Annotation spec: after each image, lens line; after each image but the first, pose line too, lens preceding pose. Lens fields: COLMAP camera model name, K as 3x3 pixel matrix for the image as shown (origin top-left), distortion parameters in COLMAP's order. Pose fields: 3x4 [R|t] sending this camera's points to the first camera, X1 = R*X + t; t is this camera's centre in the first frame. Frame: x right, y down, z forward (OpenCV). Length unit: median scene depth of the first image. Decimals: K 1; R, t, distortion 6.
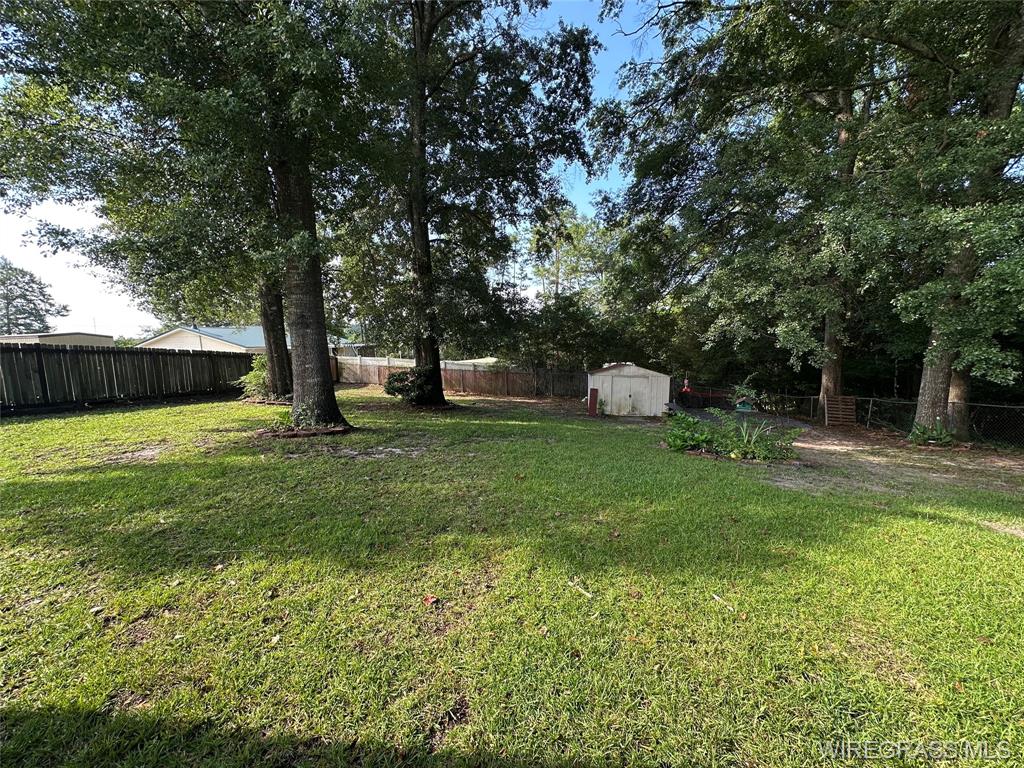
lens RADIAL K [[407.3, 0, 513.6], [0, 407.3, 389.2], [0, 0, 1]] dist [-0.000913, 0.000391]
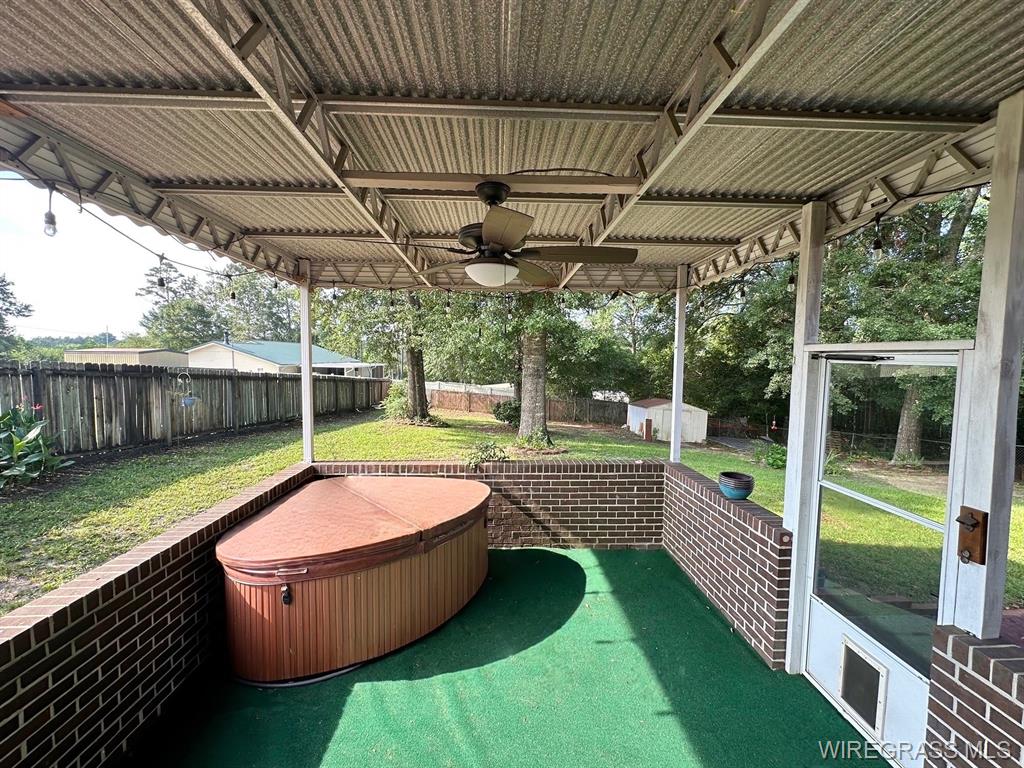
lens RADIAL K [[404.7, 0, 516.1], [0, 404.7, 384.7], [0, 0, 1]] dist [-0.000532, 0.000059]
pose [[0.992335, 0.040860, 0.116631, -0.357872], [-0.033924, 0.997570, -0.060847, -0.017281], [-0.118834, 0.056424, 0.991310, -0.191295]]
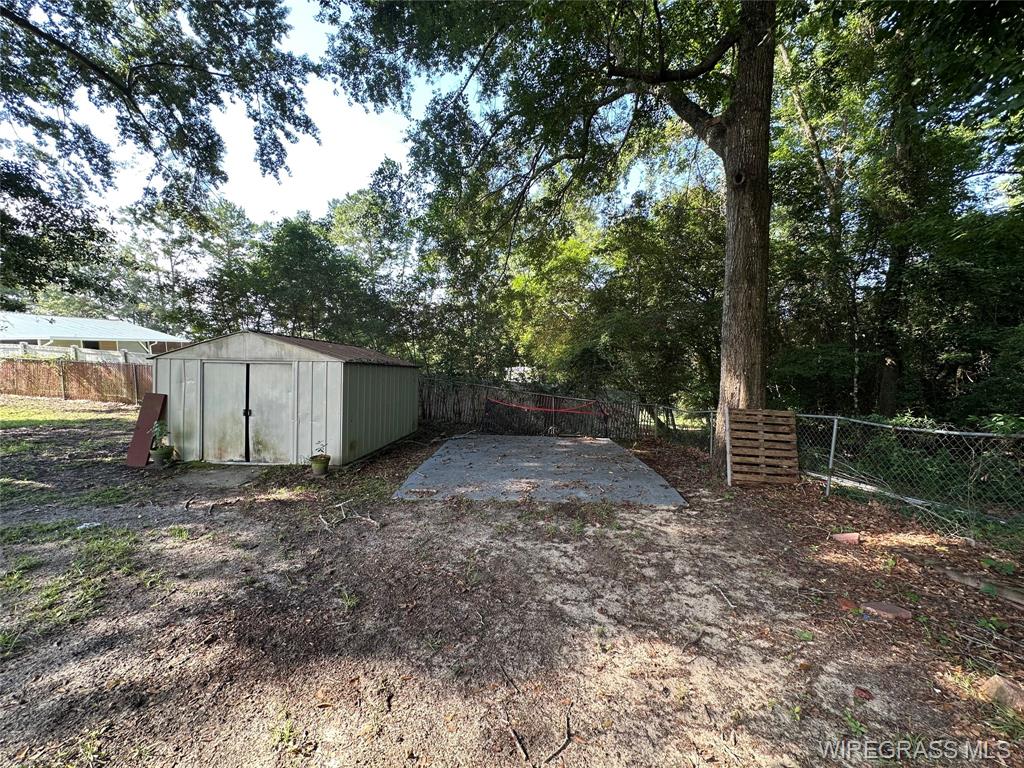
lens RADIAL K [[407.3, 0, 509.9], [0, 407.3, 381.7], [0, 0, 1]] dist [-0.000913, 0.000391]
pose [[0.996733, -0.002179, 0.080742, 0.499312], [0.005907, 0.998926, -0.045963, 0.006632], [-0.080555, 0.046290, 0.995675, 0.591781]]
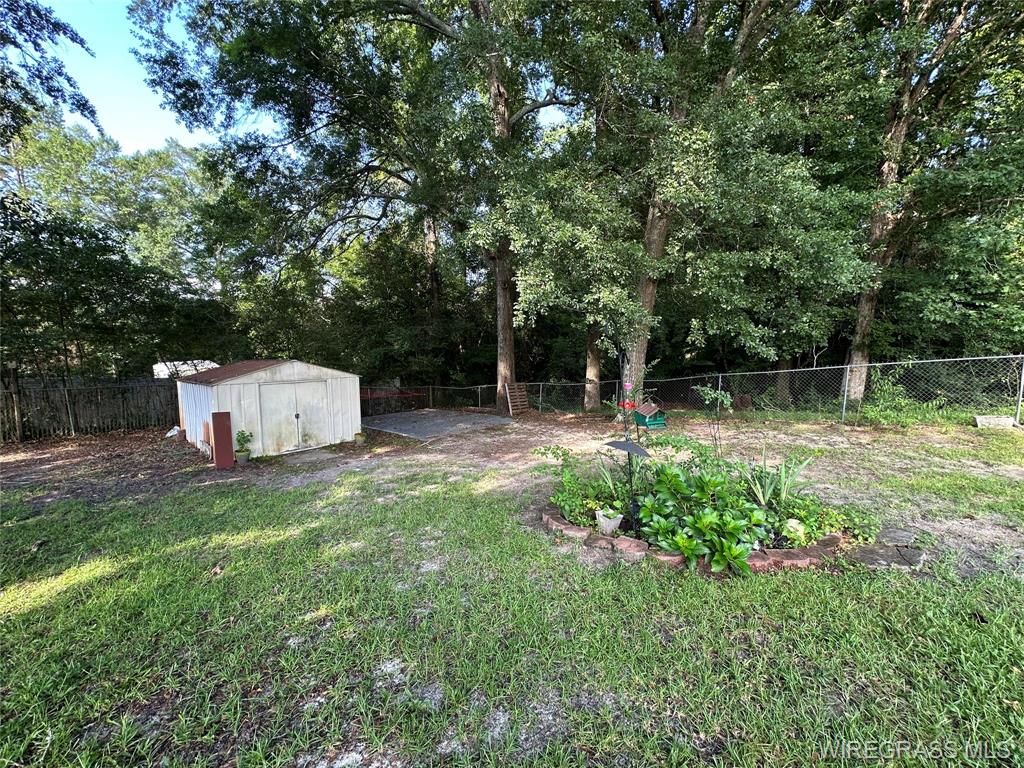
lens RADIAL K [[407.3, 0, 509.4], [0, 407.3, 384.4], [0, 0, 1]] dist [-0.000913, 0.000391]
pose [[0.561966, -0.090943, 0.822146, -0.008772], [0.090044, 0.994757, 0.048489, -0.027717], [-0.822245, 0.046780, 0.567208, 0.432417]]
